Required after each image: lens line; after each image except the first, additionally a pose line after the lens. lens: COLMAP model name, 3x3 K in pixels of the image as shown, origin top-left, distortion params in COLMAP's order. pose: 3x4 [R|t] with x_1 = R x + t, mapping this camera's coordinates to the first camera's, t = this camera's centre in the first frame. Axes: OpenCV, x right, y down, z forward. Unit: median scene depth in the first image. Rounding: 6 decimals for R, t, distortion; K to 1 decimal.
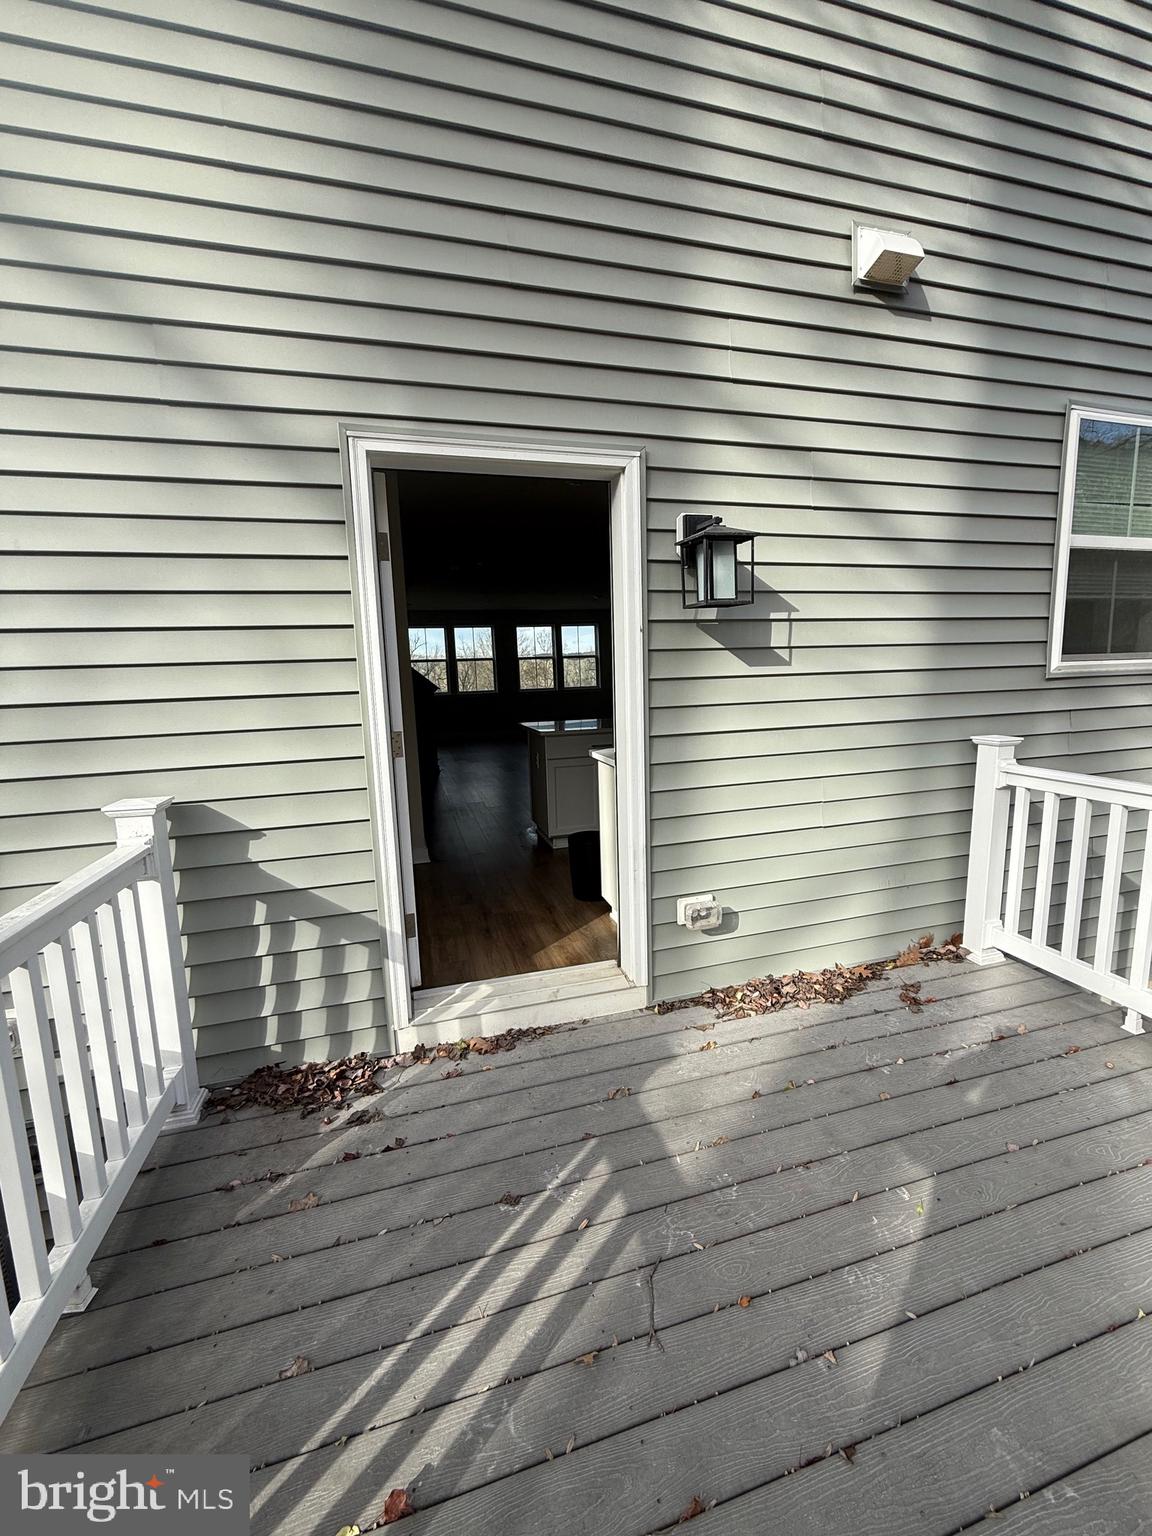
lens RADIAL K [[608.8, 0, 574.7], [0, 608.8, 763.9], [0, 0, 1]] dist [-0.000713, 0.000005]
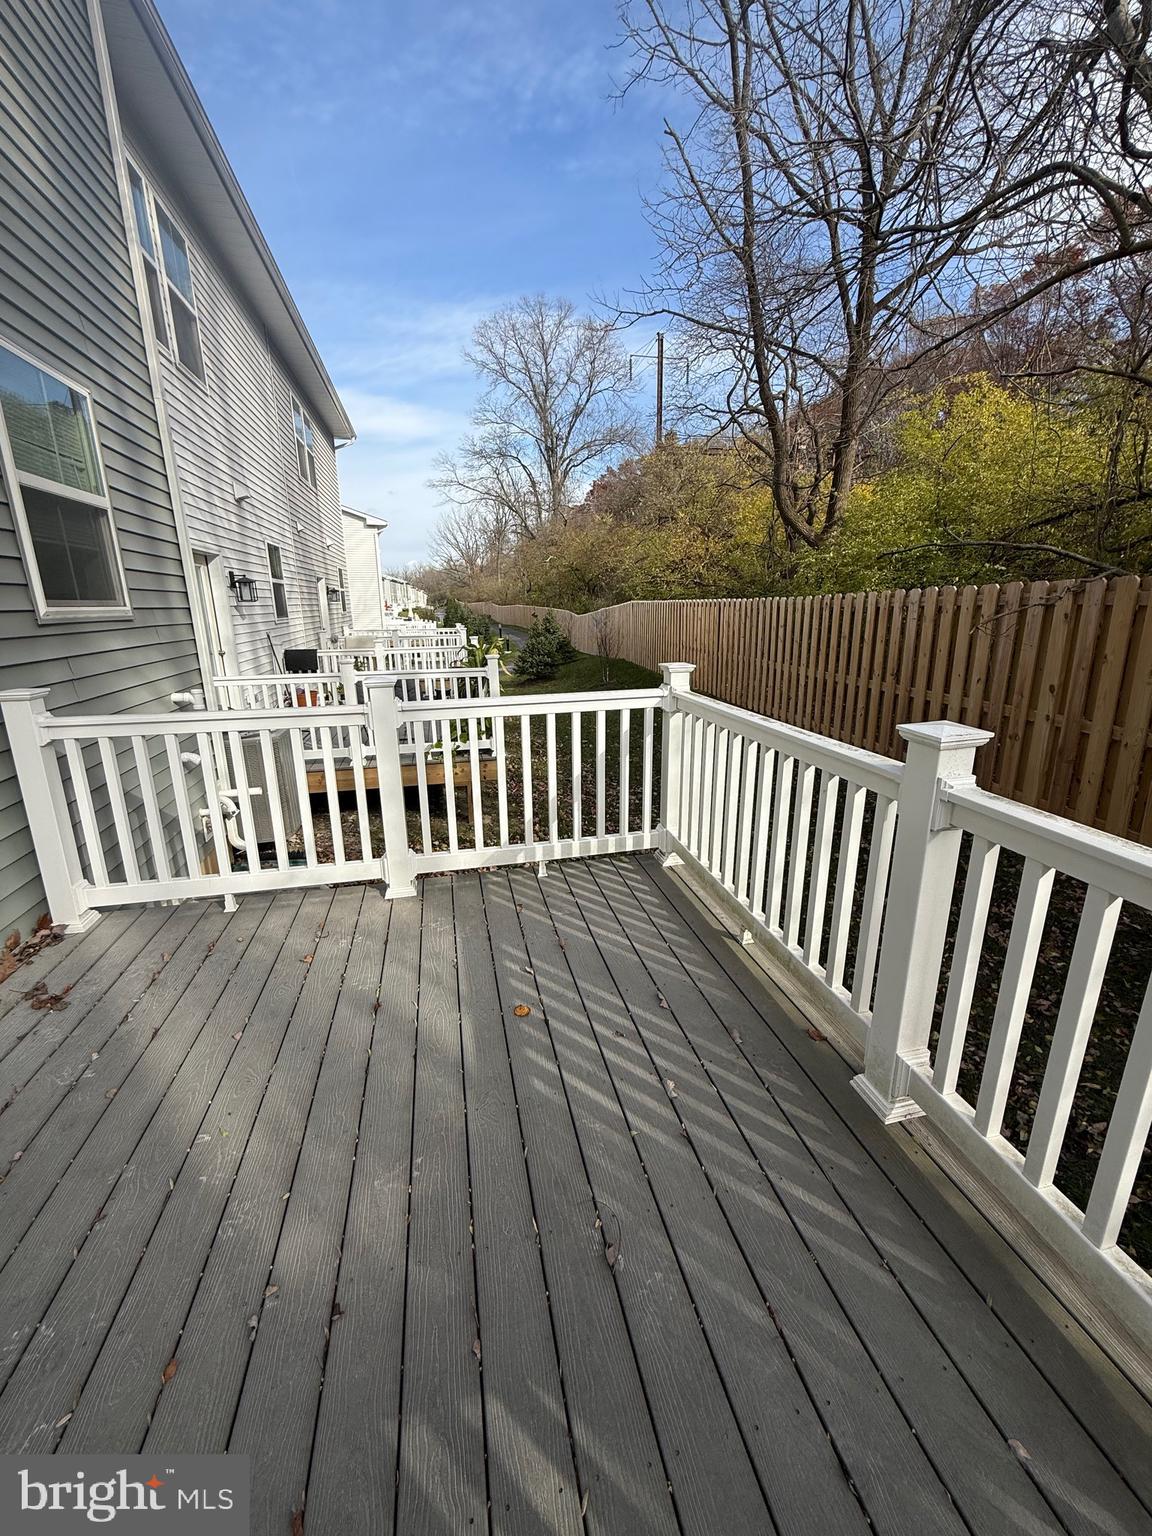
lens RADIAL K [[608.8, 0, 574.7], [0, 608.8, 763.9], [0, 0, 1]] dist [-0.000713, 0.000005]
pose [[0.062700, -0.228890, 0.971431, -0.180555], [0.155150, 0.963749, 0.217066, -0.009967], [-0.985899, 0.137107, 0.095939, 0.149216]]
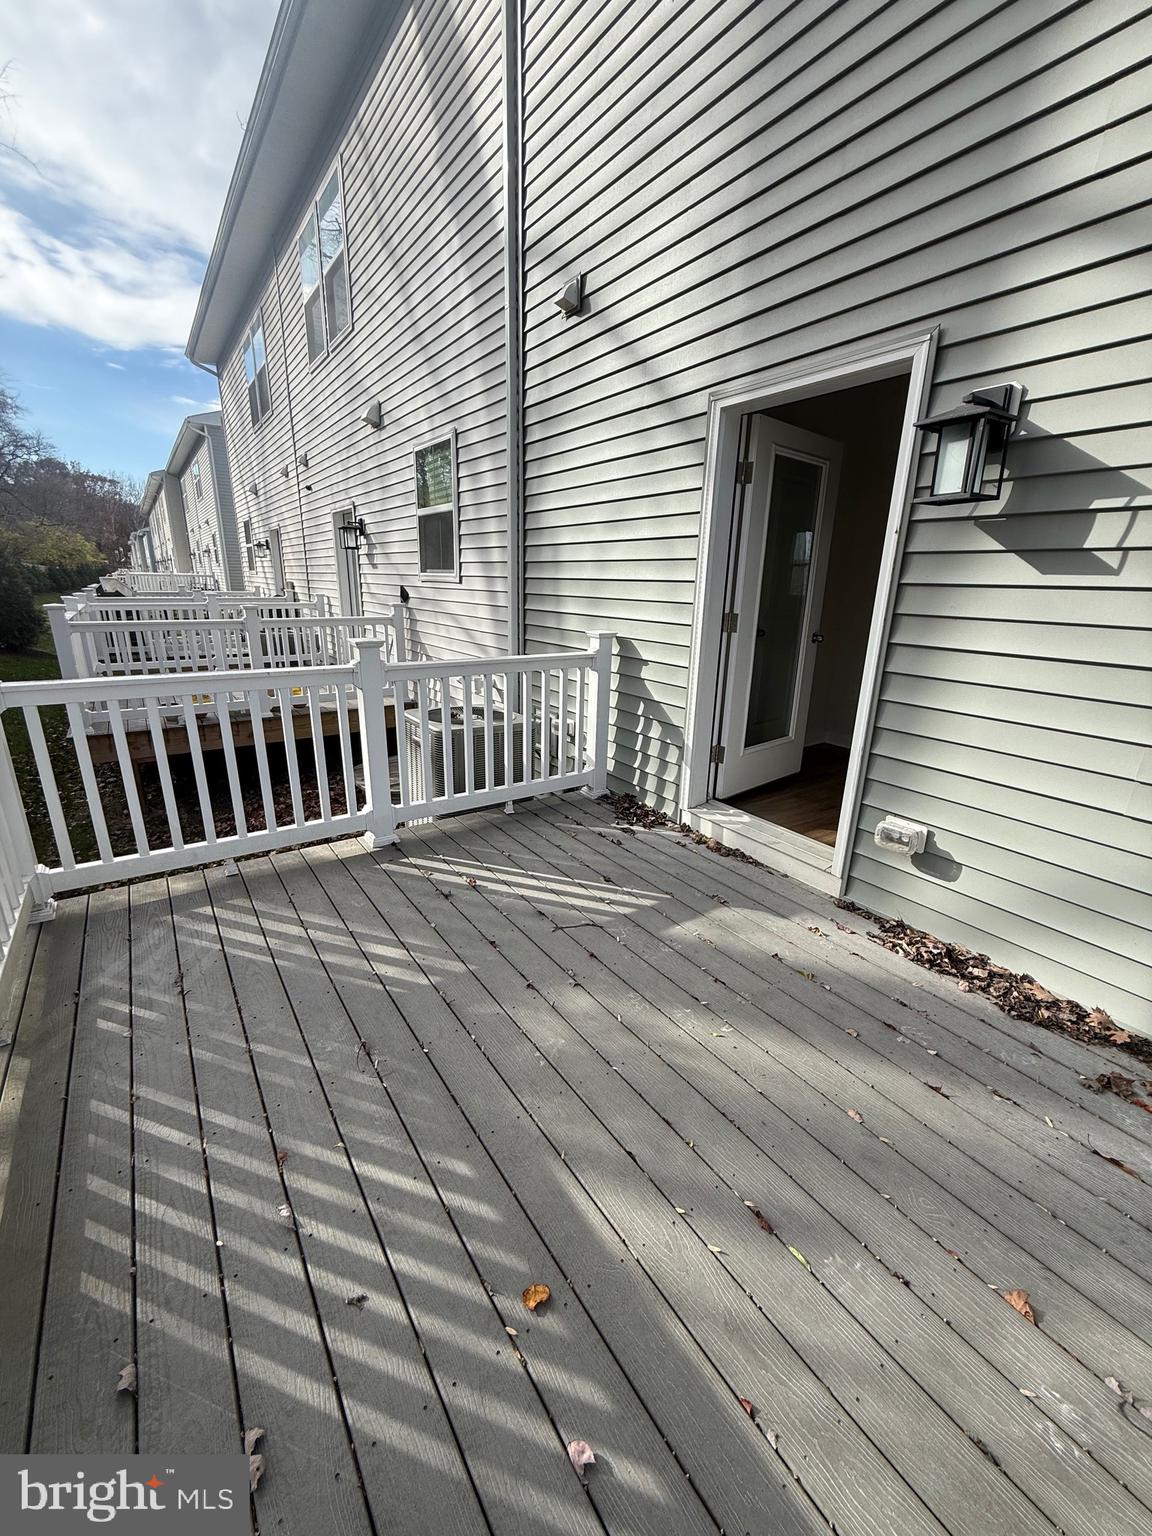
lens RADIAL K [[608.8, 0, 574.7], [0, 608.8, 763.9], [0, 0, 1]] dist [-0.000713, 0.000005]
pose [[0.327149, 0.312580, -0.891777, 0.948935], [-0.166873, 0.947986, 0.271065, -0.043657], [0.930122, 0.060135, 0.362294, 0.181414]]
